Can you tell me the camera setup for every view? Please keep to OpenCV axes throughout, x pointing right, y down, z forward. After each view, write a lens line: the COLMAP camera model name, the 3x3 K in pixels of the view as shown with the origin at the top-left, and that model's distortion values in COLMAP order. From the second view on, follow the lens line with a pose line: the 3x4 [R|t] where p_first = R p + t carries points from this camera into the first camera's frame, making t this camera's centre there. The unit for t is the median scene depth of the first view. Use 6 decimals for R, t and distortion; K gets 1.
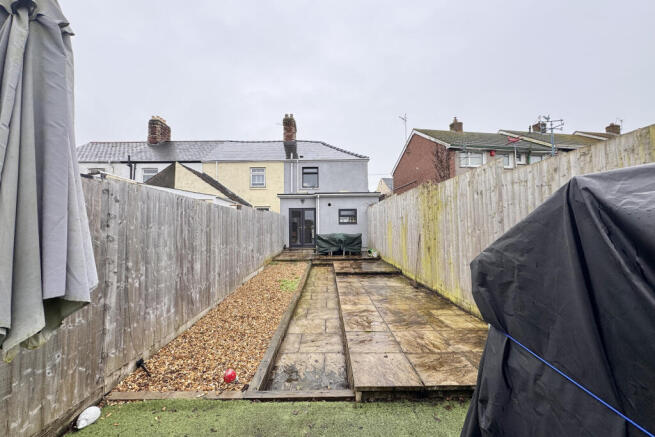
lens RADIAL K [[259.9, 0, 326.8], [0, 259.9, 217.3], [0, 0, 1]] dist [-0.003450, -0.000366]
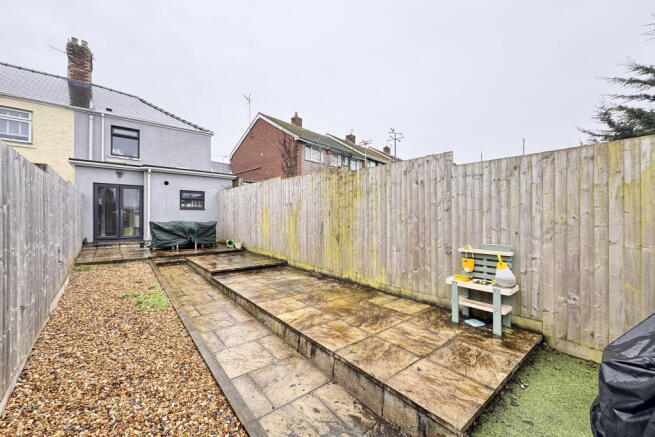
lens RADIAL K [[259.9, 0, 326.8], [0, 259.9, 217.3], [0, 0, 1]] dist [-0.003450, -0.000366]
pose [[0.771559, 0.013657, 0.636011, -0.108671], [-0.041372, 0.998730, 0.028743, 0.009581], [-0.634811, -0.048490, 0.771144, 0.119795]]
